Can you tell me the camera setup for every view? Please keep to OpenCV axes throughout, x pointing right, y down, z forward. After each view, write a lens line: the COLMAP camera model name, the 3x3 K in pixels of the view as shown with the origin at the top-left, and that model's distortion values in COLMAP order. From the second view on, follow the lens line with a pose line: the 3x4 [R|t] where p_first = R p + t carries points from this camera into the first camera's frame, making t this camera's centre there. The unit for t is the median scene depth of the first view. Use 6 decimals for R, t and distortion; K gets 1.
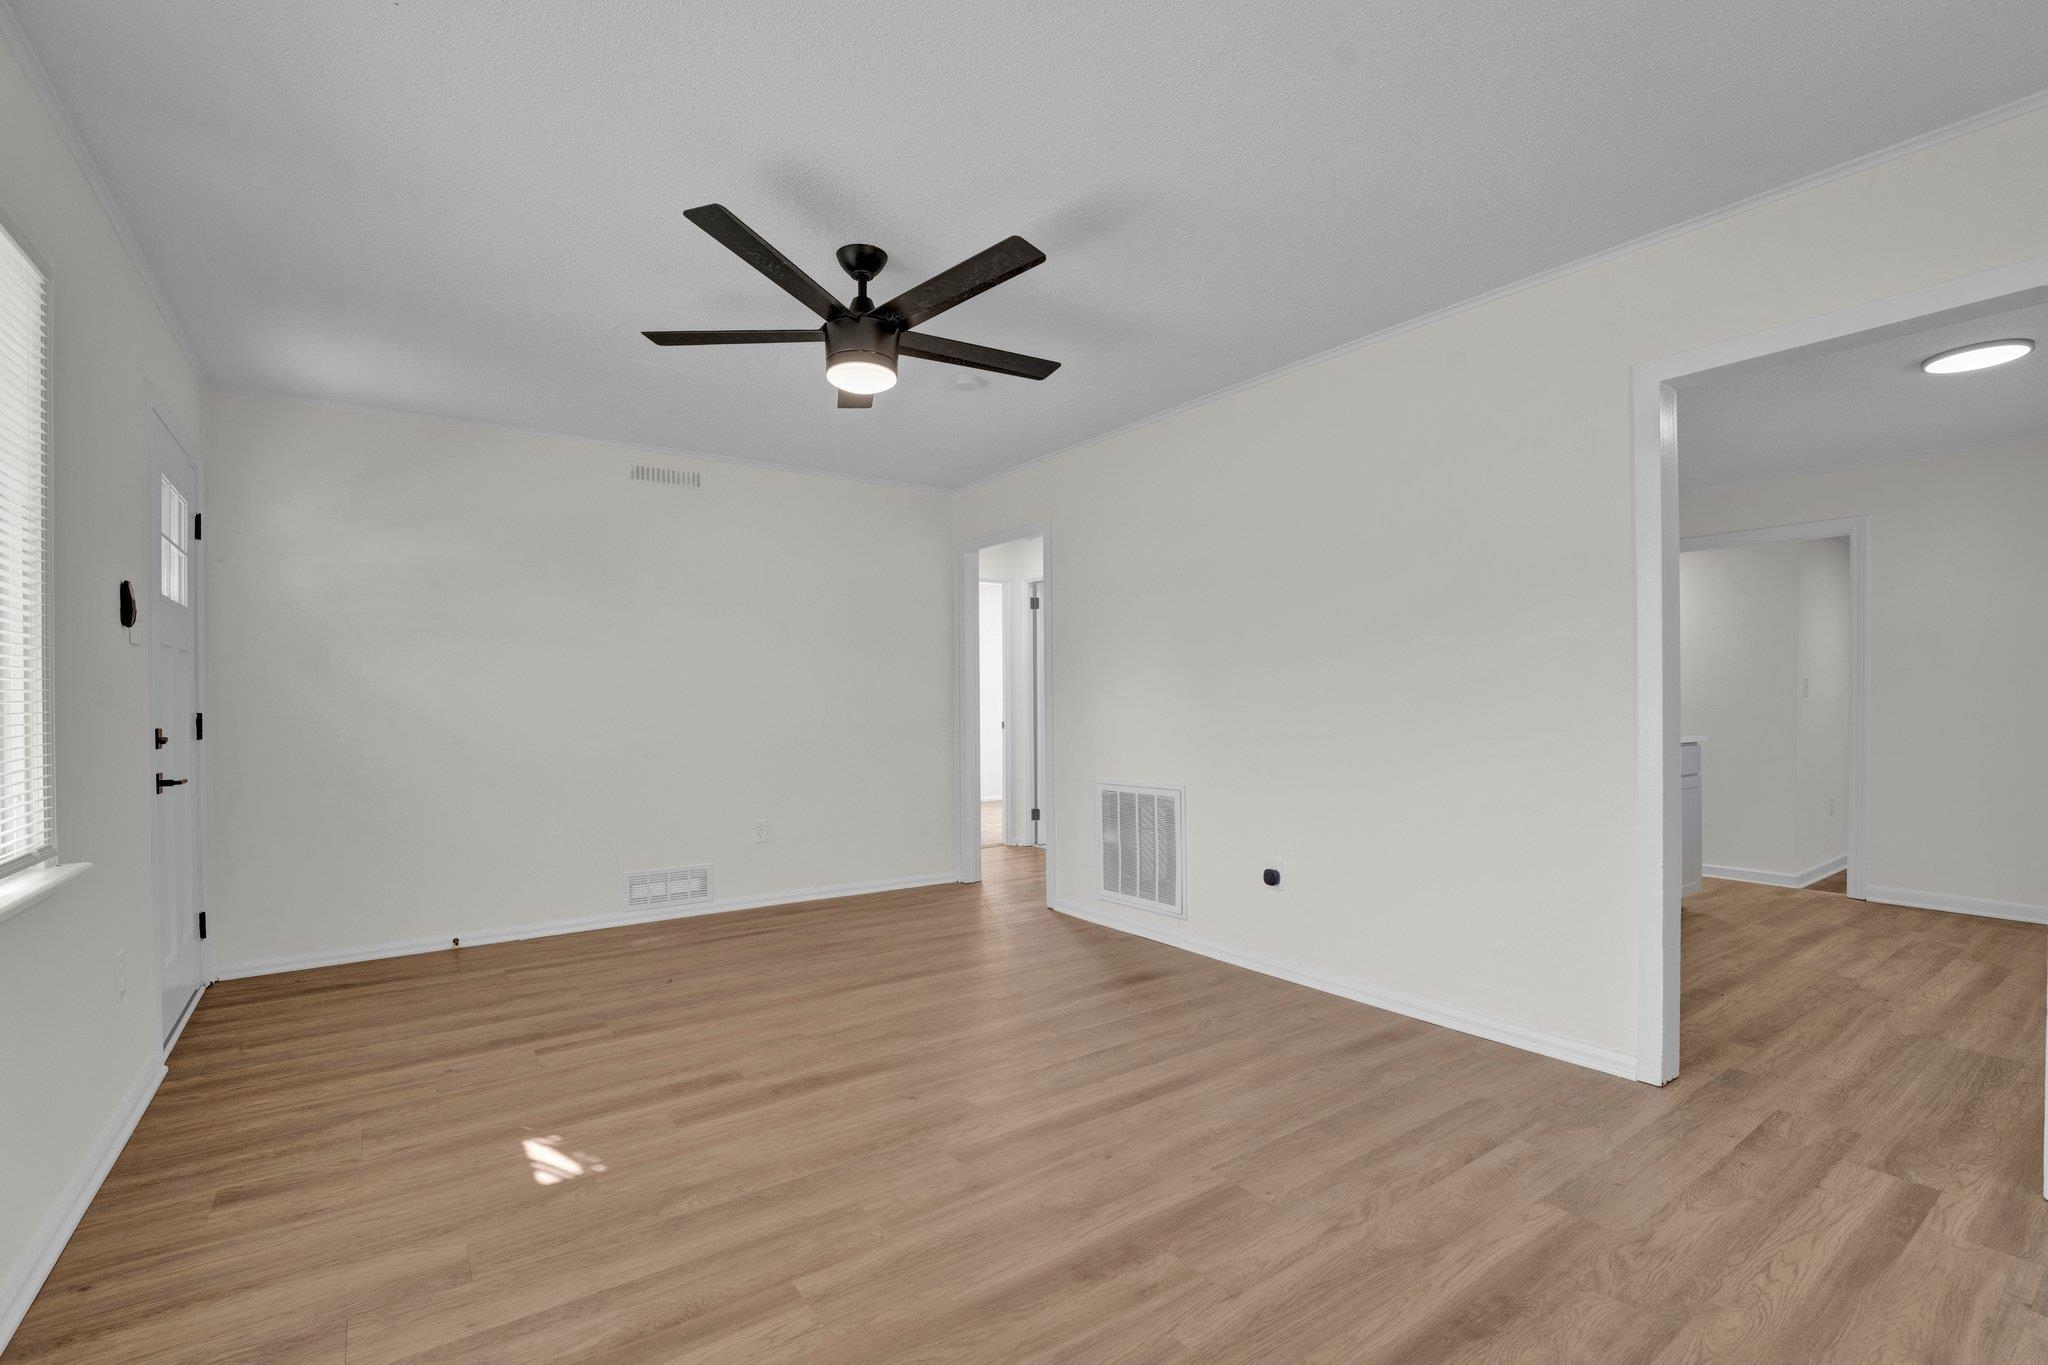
lens RADIAL K [[894.8, 0, 1037.7], [0, 894.8, 695.1], [0, 0, 1]] dist [-0.022181, 0.003535]
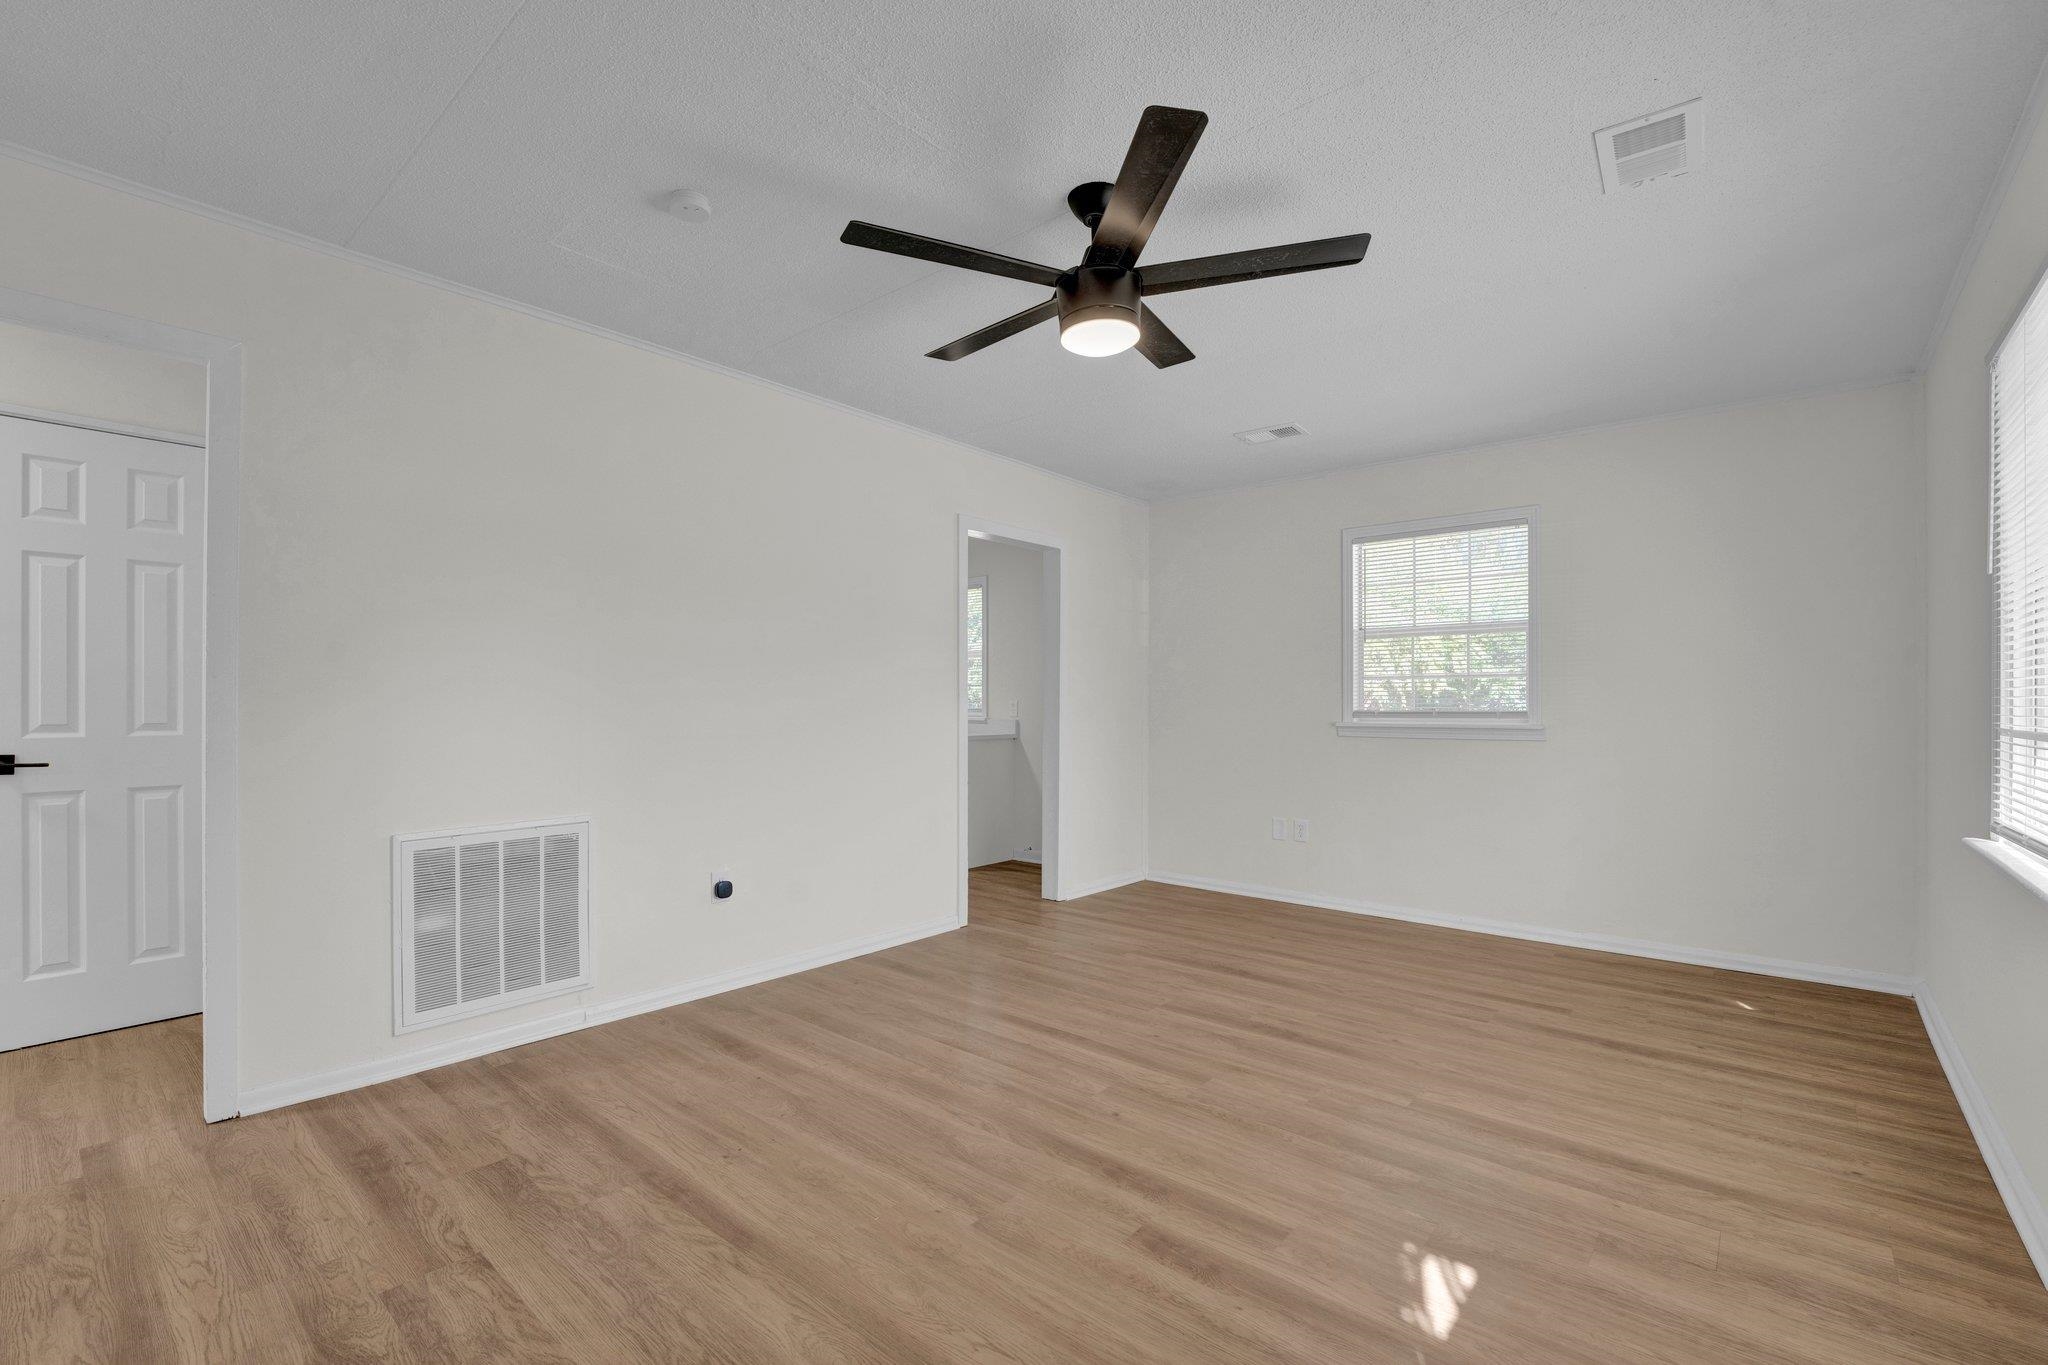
lens RADIAL K [[894.8, 0, 986.3], [0, 894.8, 703.9], [0, 0, 1]] dist [-0.022181, 0.003535]
pose [[-0.196456, 0.006484, 0.980491, -1.157837], [-0.009026, 0.999924, -0.008421, 0.017912], [-0.980471, -0.010504, -0.196383, 1.452492]]
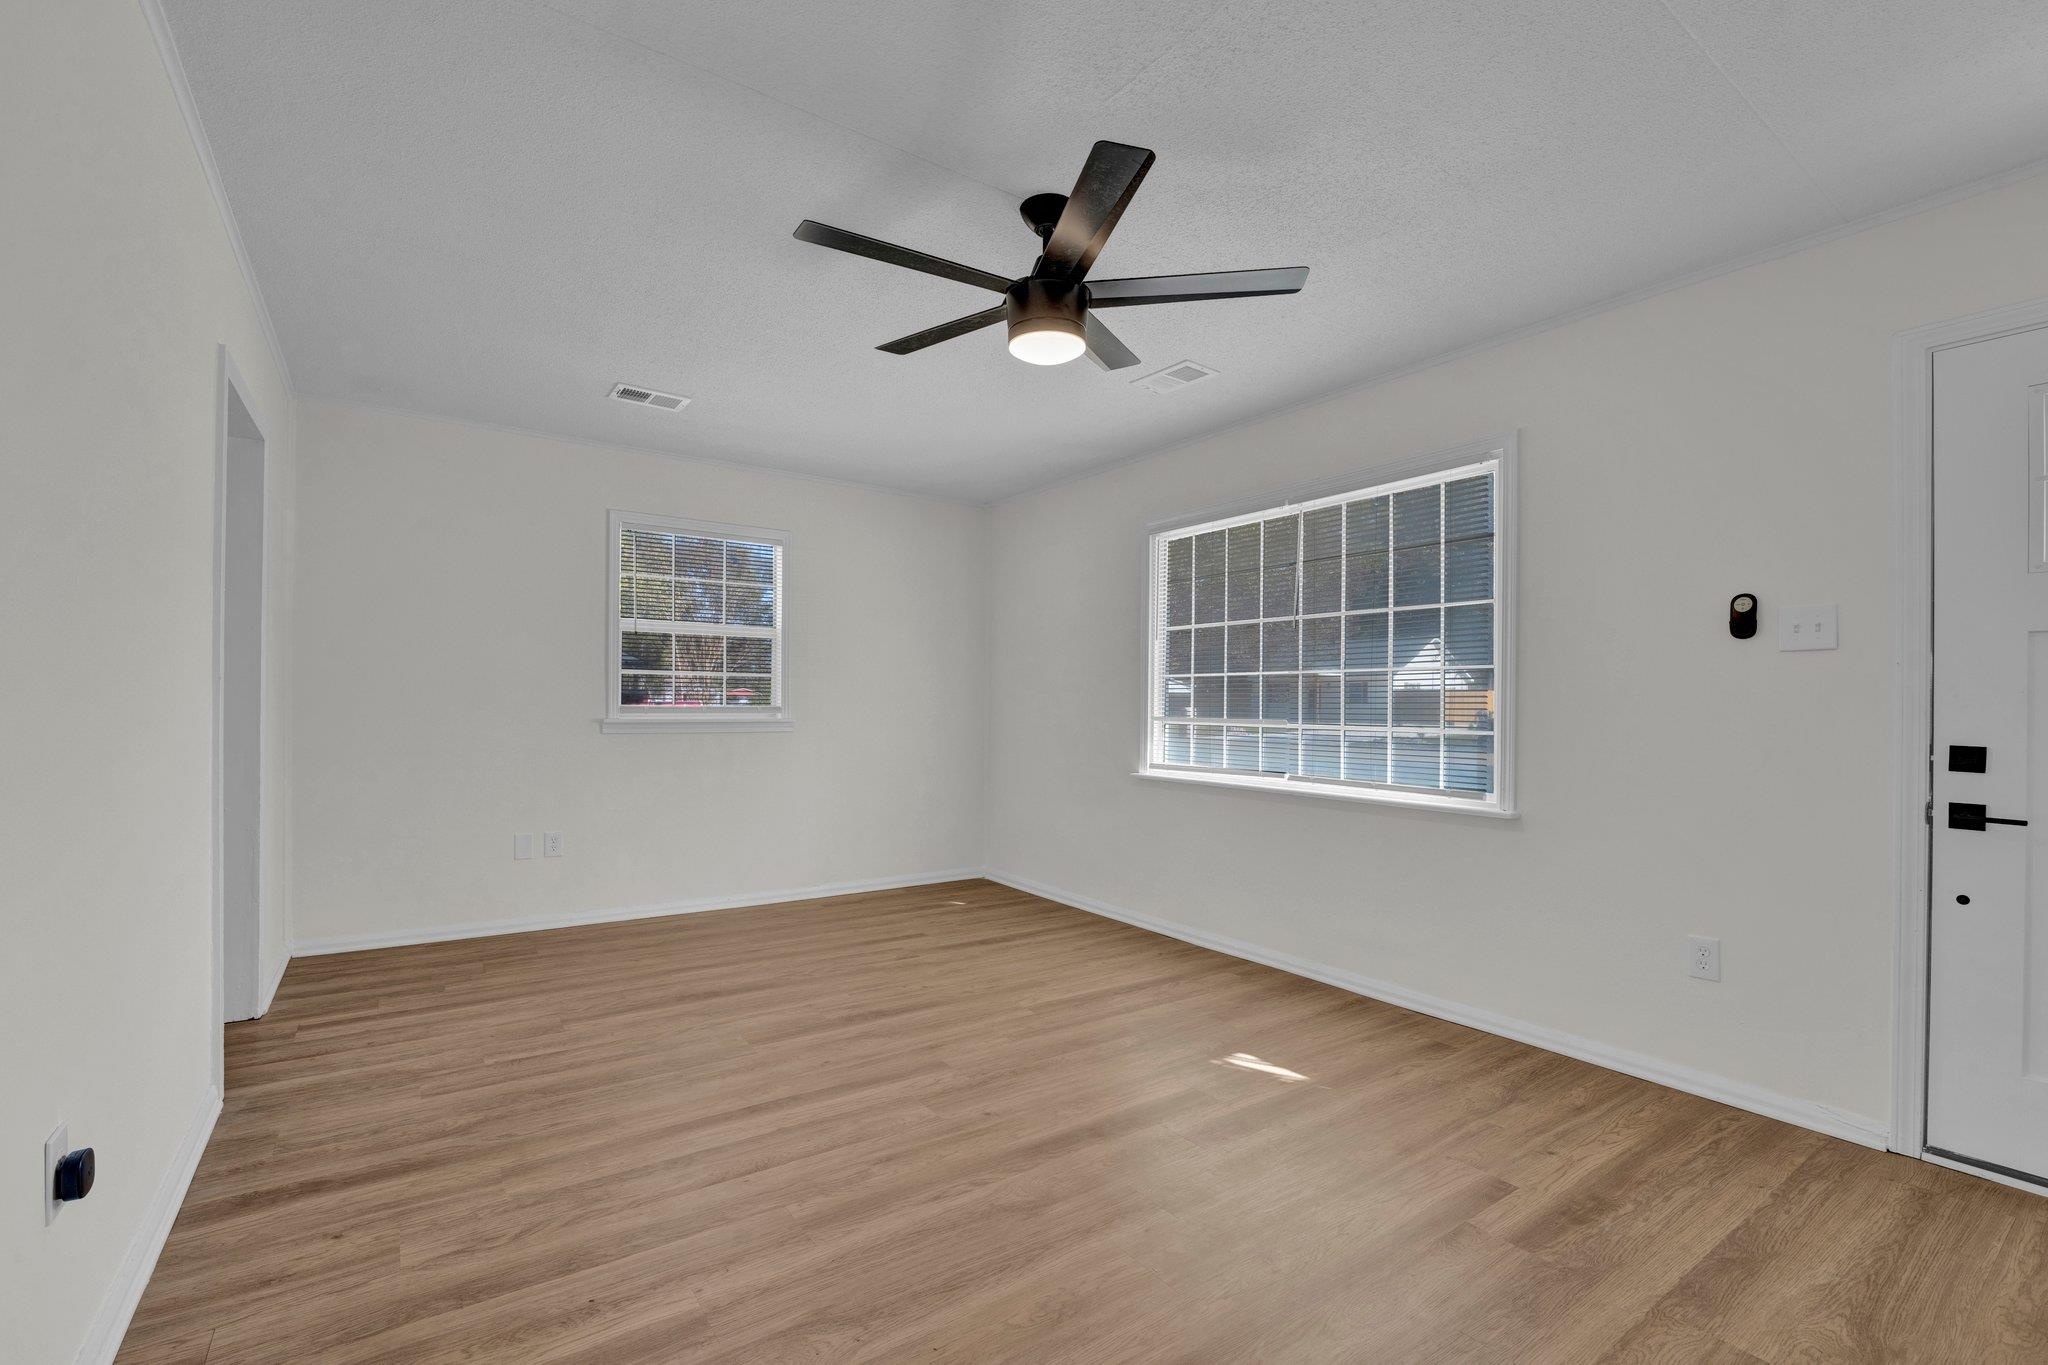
lens RADIAL K [[894.8, 0, 1033.1], [0, 894.8, 698.9], [0, 0, 1]] dist [-0.022181, 0.003535]
pose [[-0.999813, -0.004988, 0.018675, -0.224748], [-0.005271, 0.999871, -0.015141, 0.014576], [-0.018597, -0.015237, -0.999711, 2.157326]]
